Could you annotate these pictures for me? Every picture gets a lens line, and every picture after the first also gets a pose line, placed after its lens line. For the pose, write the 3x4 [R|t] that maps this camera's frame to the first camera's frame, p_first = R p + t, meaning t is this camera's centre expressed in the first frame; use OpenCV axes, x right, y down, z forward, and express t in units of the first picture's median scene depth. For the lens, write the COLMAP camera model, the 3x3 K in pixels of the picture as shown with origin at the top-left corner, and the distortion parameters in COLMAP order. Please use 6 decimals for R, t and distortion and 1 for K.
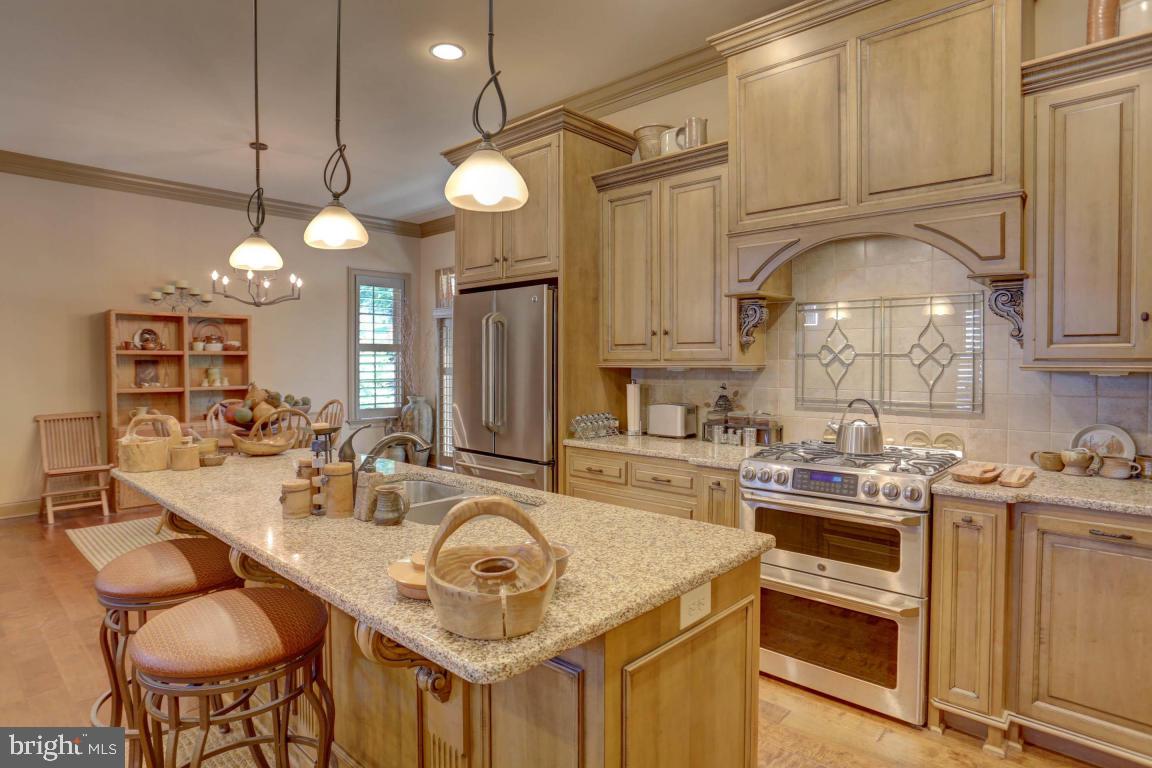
lens RADIAL K [[628.3, 0, 586.7], [0, 628.3, 375.3], [0, 0, 1]] dist [-0.046227, 0.015652]
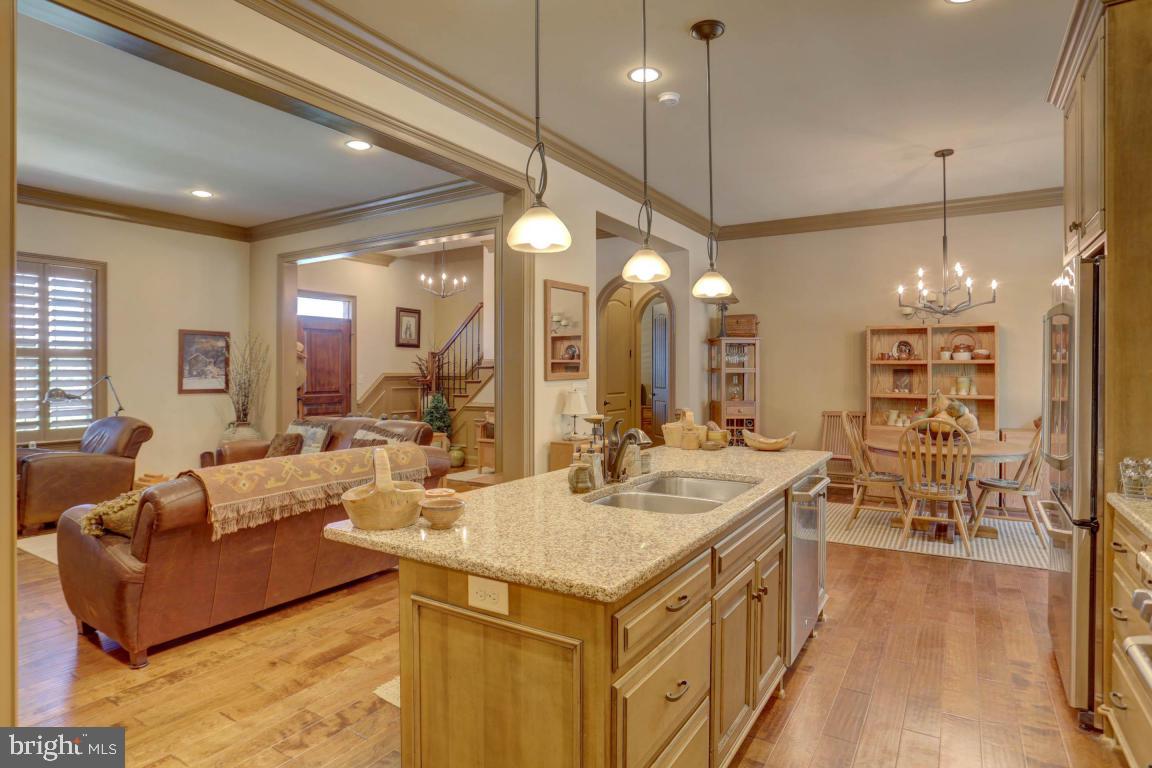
lens RADIAL K [[628.3, 0, 583.3], [0, 628.3, 373.5], [0, 0, 1]] dist [-0.046227, 0.015652]
pose [[0.181480, 0.005704, -0.983378, 0.296268], [-0.023432, 0.999724, 0.001475, -0.004667], [0.983115, 0.022775, 0.181563, 0.224315]]
